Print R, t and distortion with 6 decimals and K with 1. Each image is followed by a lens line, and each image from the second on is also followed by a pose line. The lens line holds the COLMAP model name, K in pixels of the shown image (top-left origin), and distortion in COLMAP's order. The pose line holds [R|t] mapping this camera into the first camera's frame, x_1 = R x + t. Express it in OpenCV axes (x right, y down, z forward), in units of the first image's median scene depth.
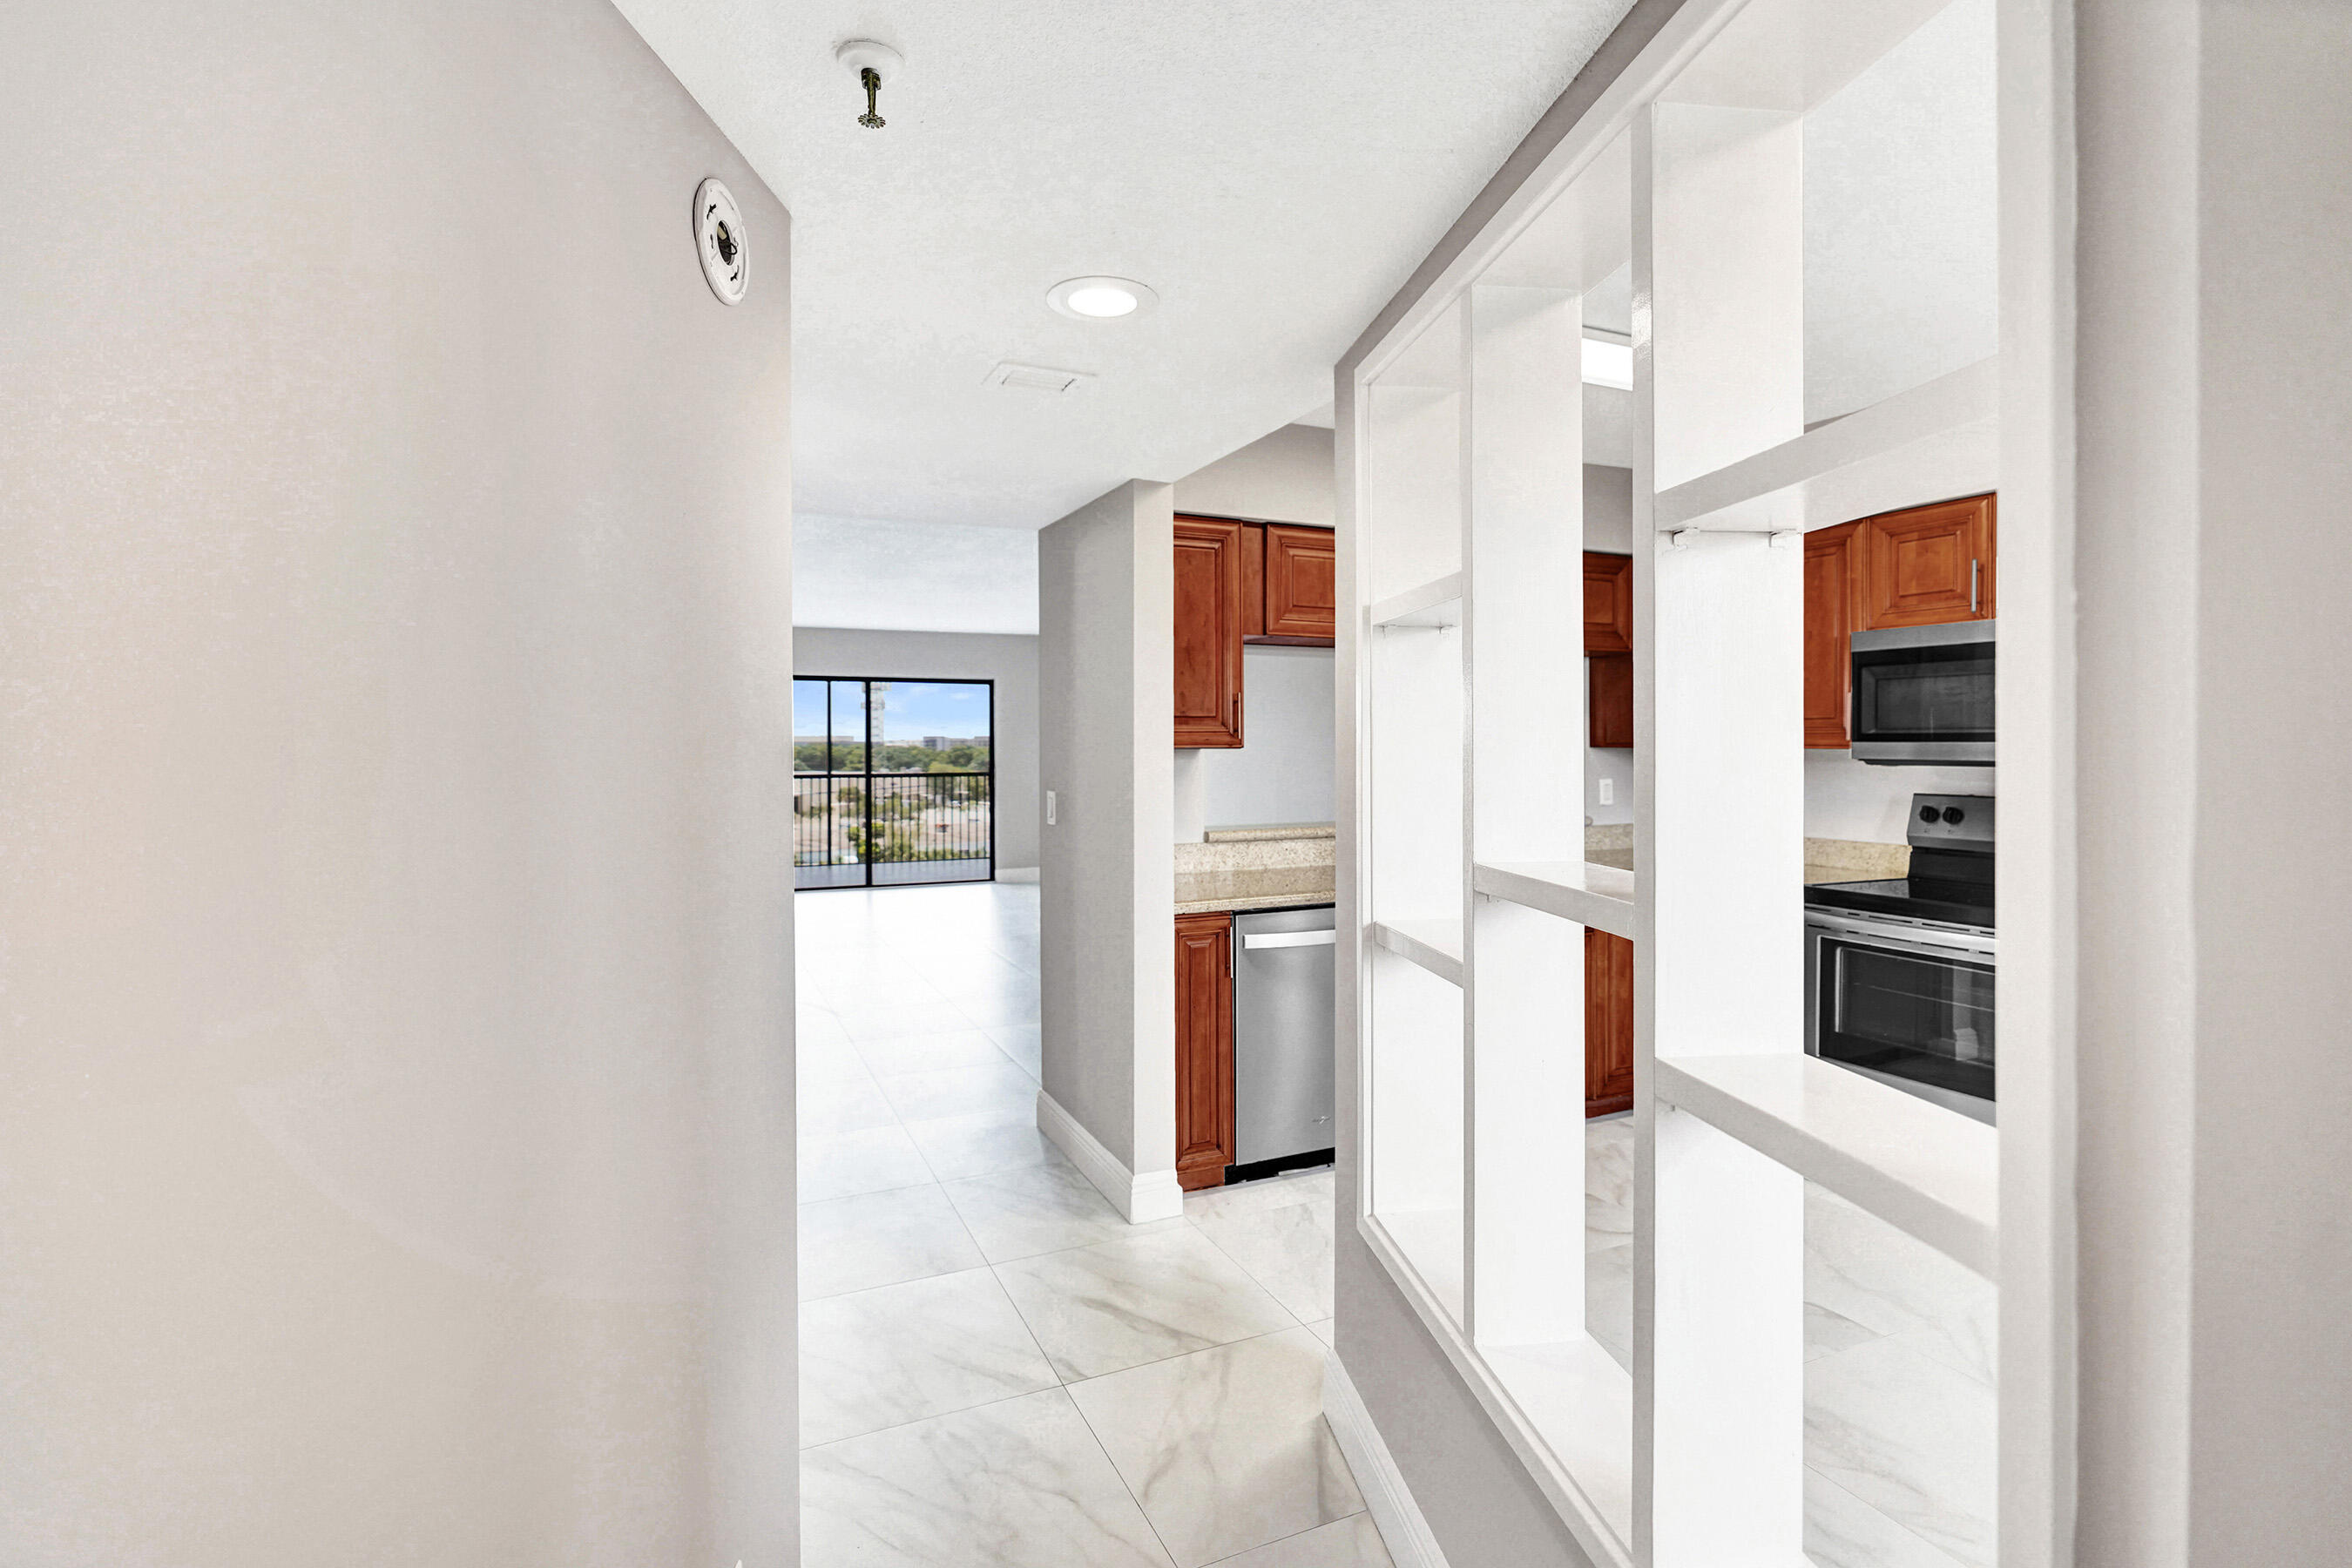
lens RADIAL K [[1128.9, 0, 1169.3], [0, 1128.9, 754.3], [0, 0, 1]] dist [-0.000650, 0.000171]
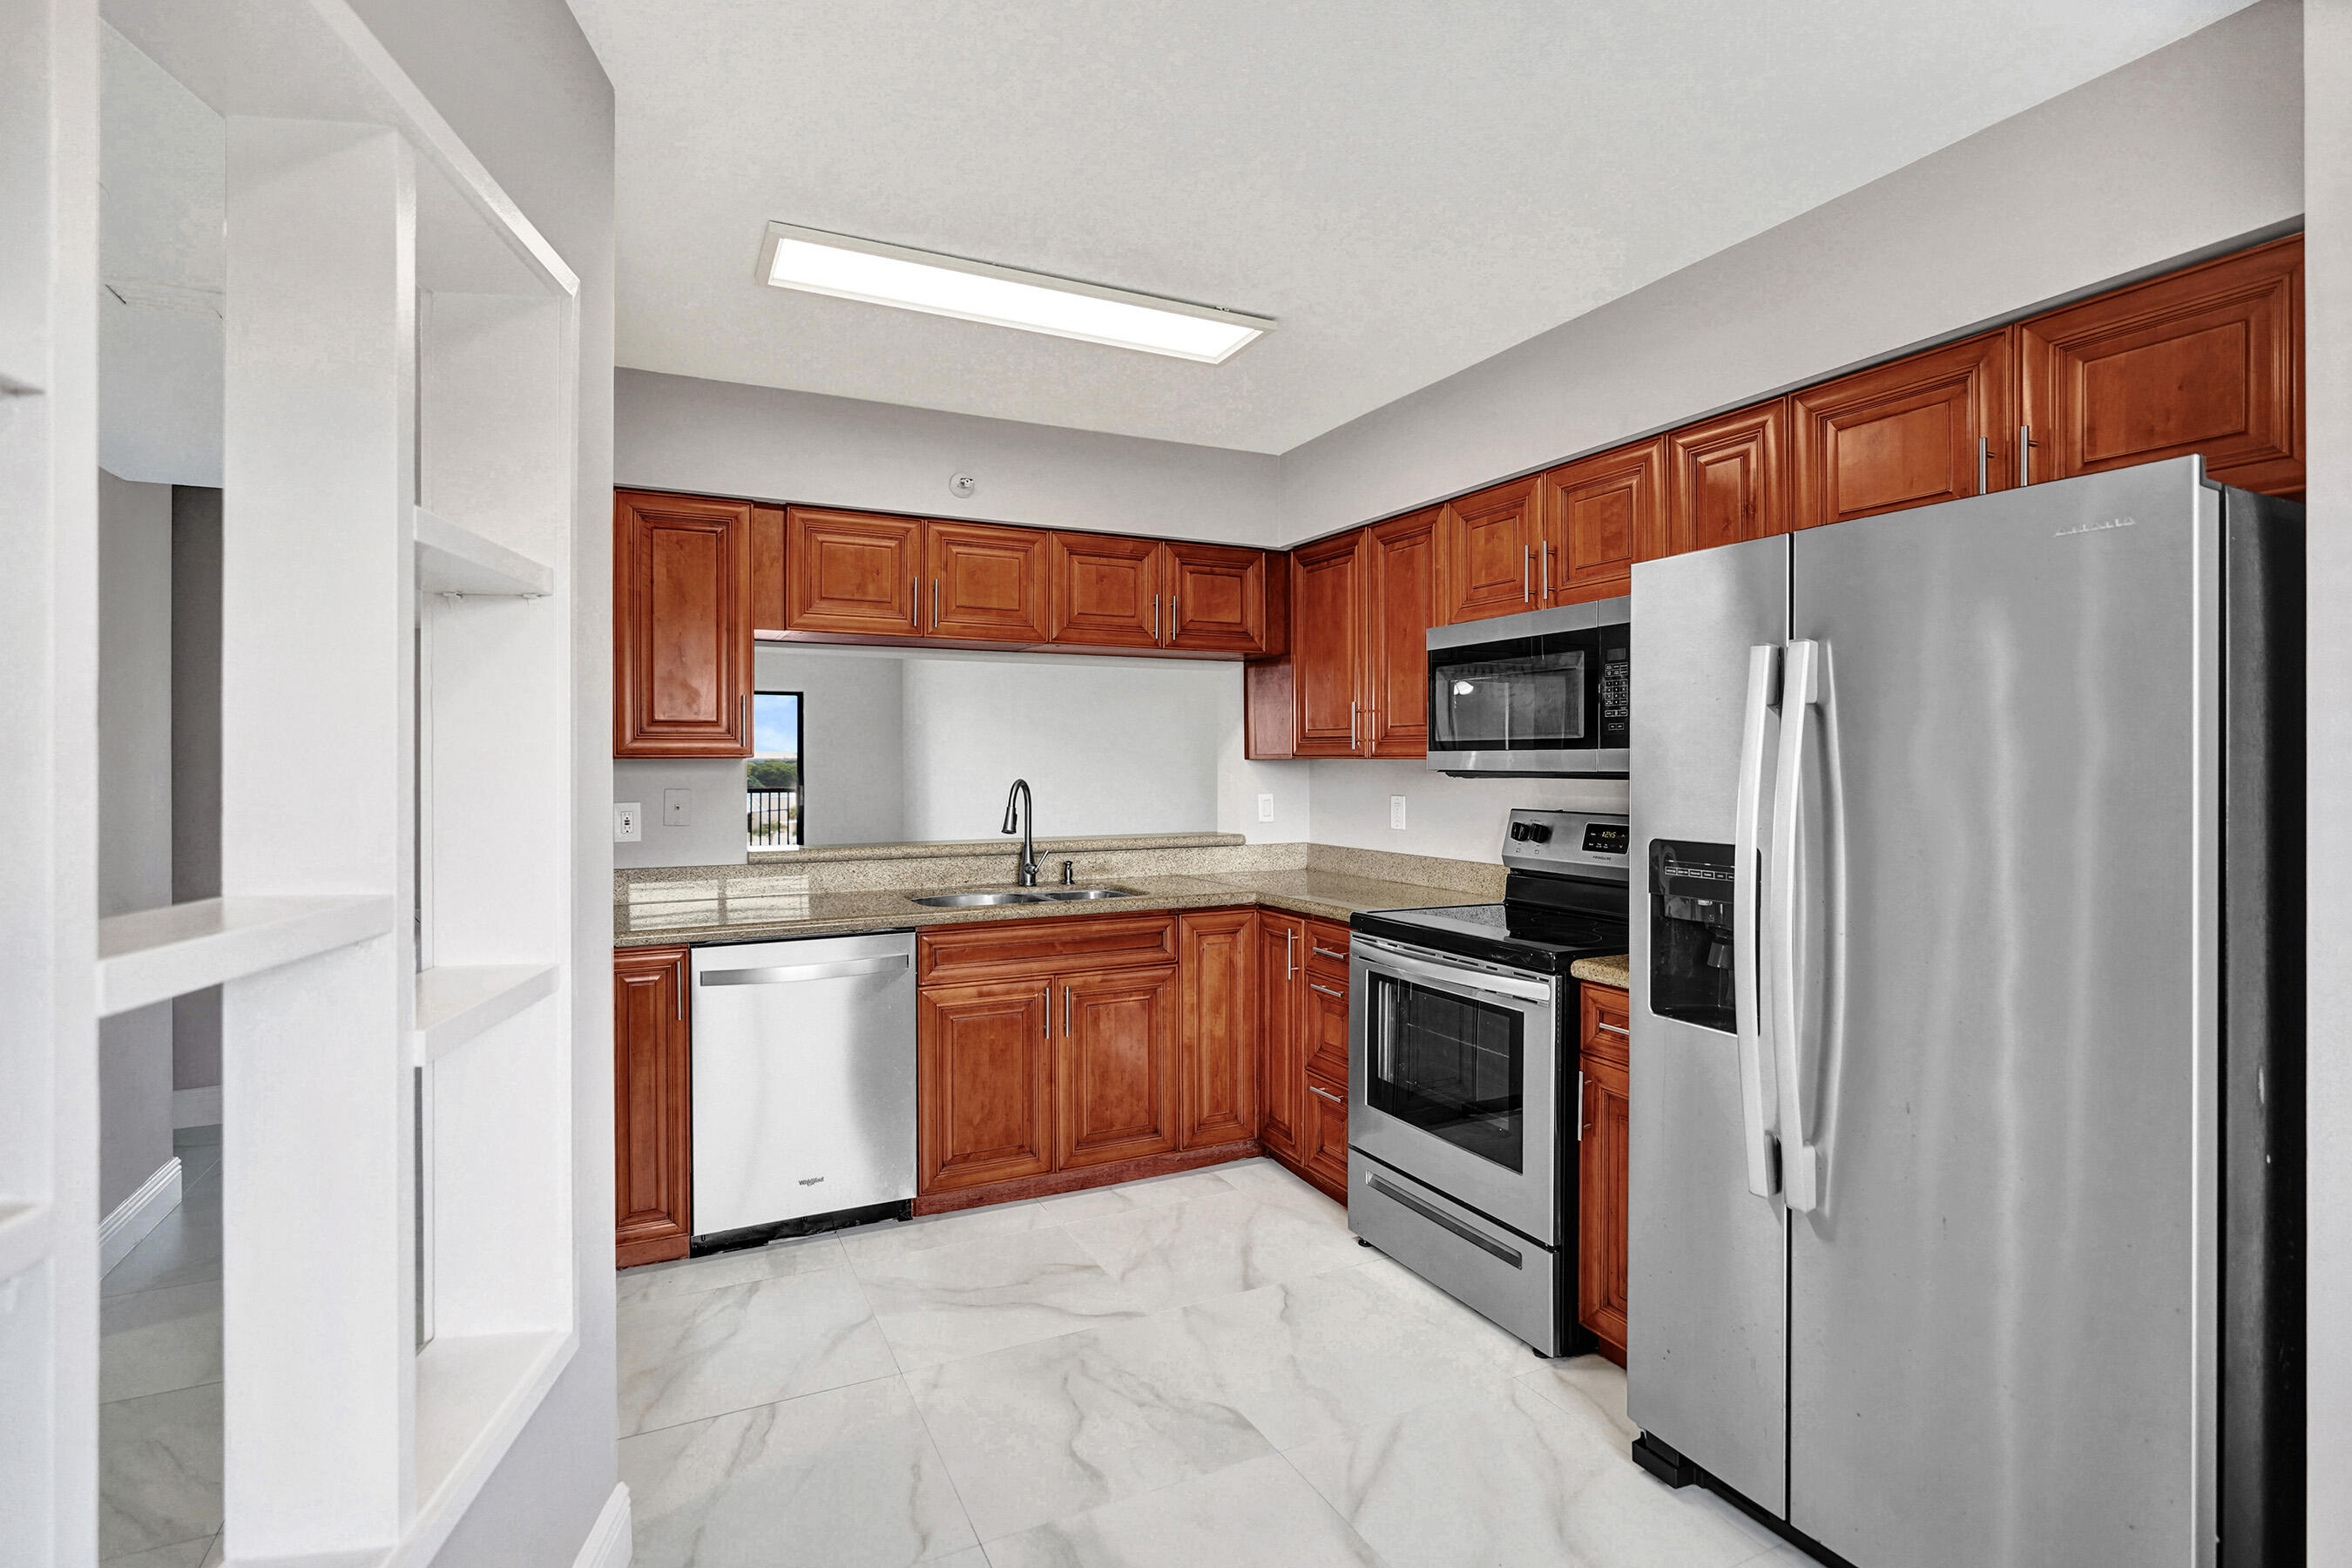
lens RADIAL K [[1133.6, 0, 1159.8], [0, 1133.6, 759.4], [0, 0, 1]] dist [-0.002646, -0.000514]
pose [[0.999754, 0.000441, 0.022180, 0.367145], [-0.000200, 0.999941, -0.010832, 0.005362], [-0.022184, 0.010824, 0.999695, 0.105732]]
